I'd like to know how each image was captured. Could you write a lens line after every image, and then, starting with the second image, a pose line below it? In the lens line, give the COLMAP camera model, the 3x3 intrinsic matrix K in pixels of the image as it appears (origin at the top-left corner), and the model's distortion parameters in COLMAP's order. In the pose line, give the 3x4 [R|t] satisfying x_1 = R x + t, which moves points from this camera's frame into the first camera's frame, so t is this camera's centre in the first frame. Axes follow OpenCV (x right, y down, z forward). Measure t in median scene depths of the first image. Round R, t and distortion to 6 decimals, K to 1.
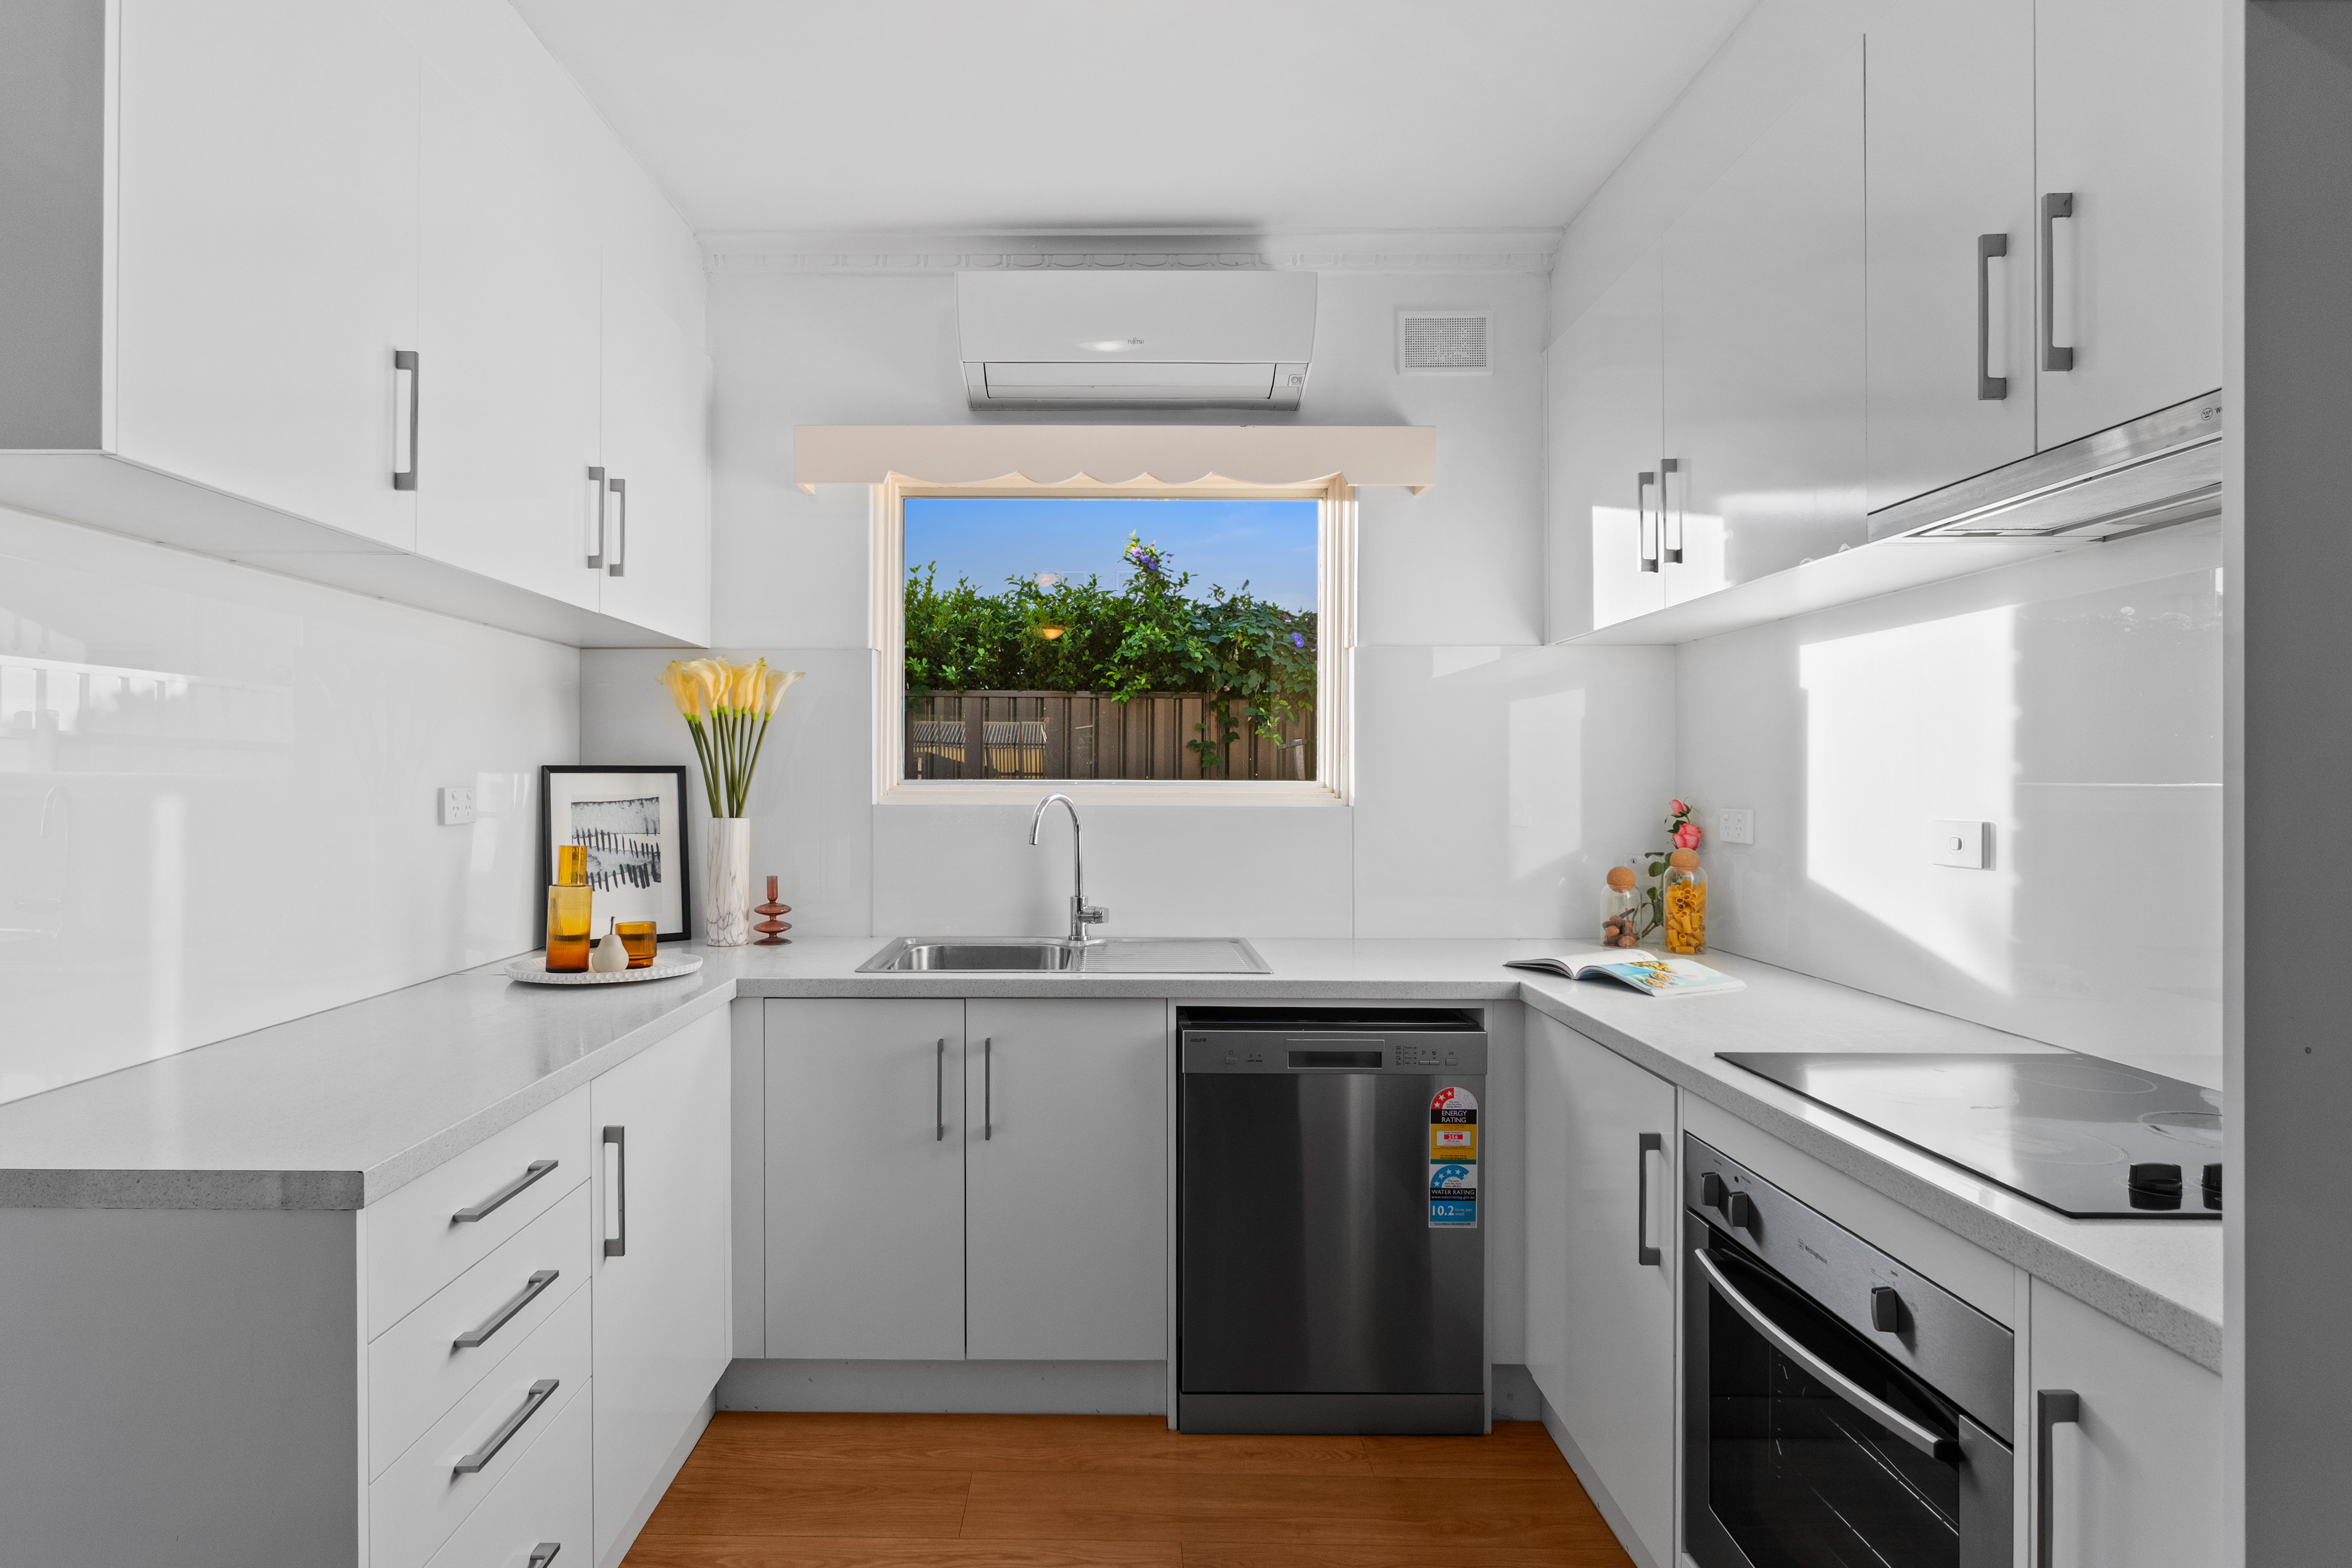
lens RADIAL K [[1016.4, 0, 1173.0], [0, 1016.4, 777.0], [0, 0, 1]] dist [-0.001749, 0.000241]
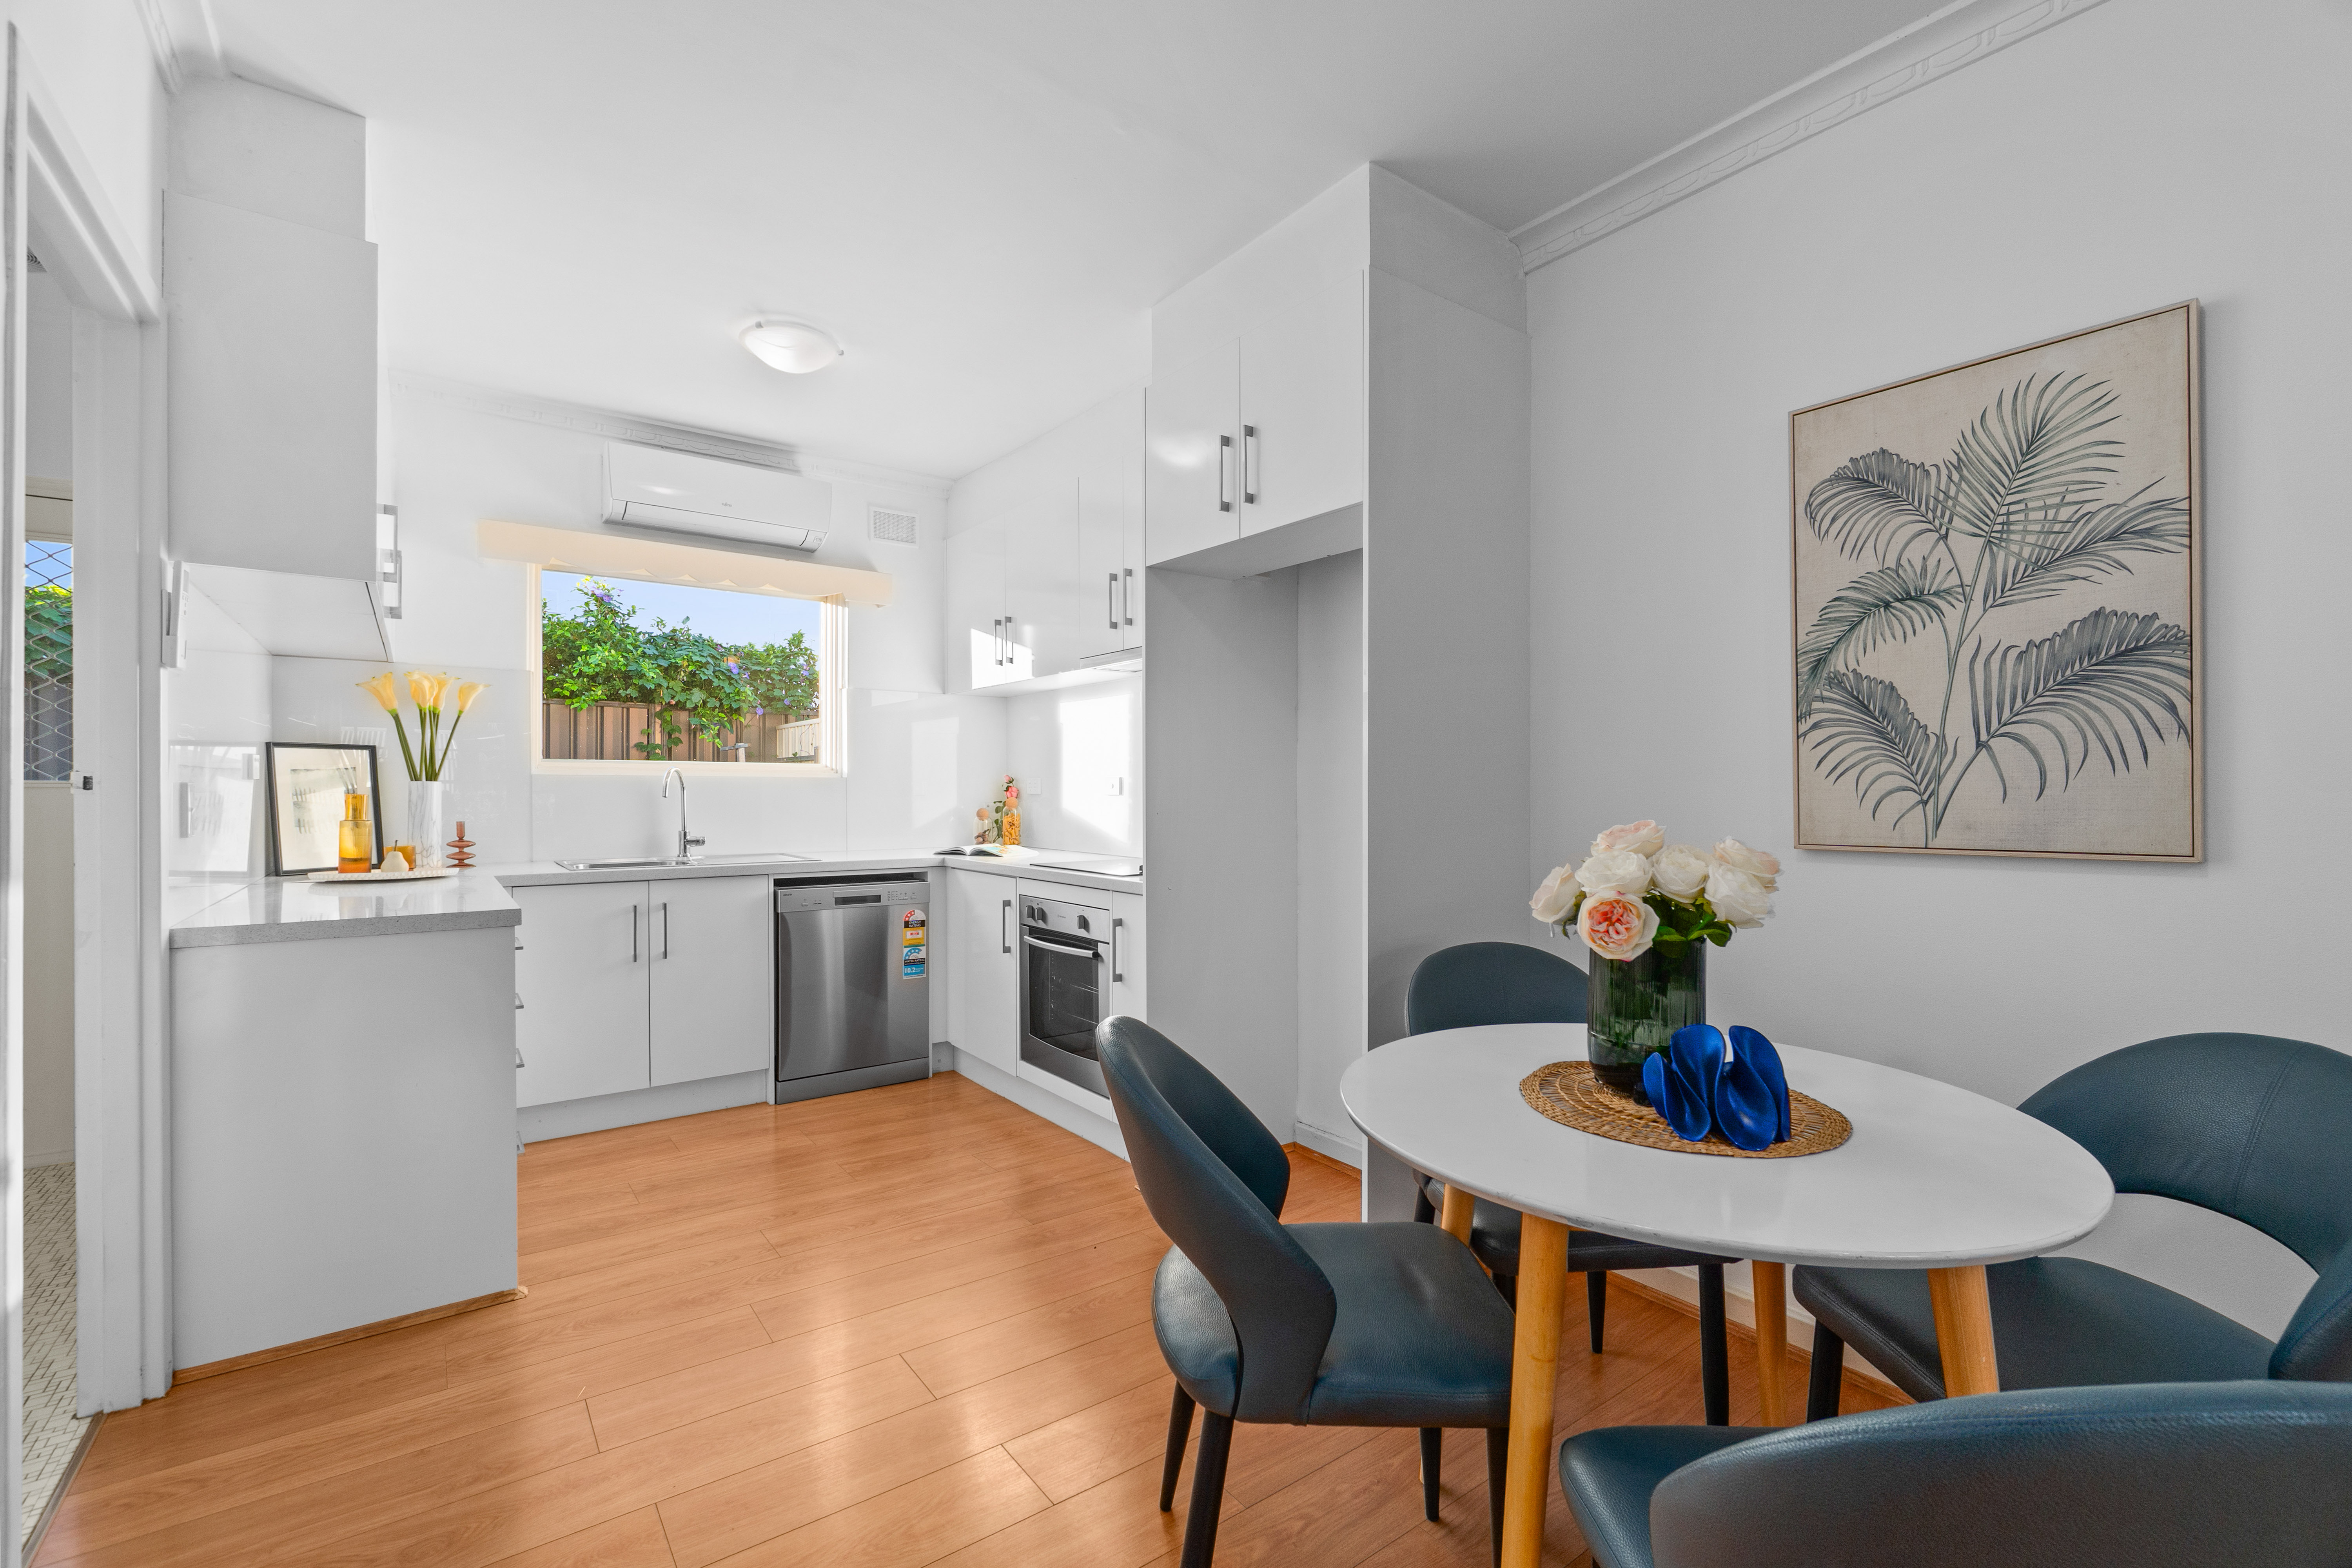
lens RADIAL K [[1016.4, 0, 1170.7], [0, 1016.4, 797.5], [0, 0, 1]] dist [-0.001749, 0.000241]
pose [[0.794352, -0.005216, 0.607436, -0.474105], [0.003445, 0.999986, 0.004081, 0.060857], [-0.607448, -0.001149, 0.794358, -0.801755]]
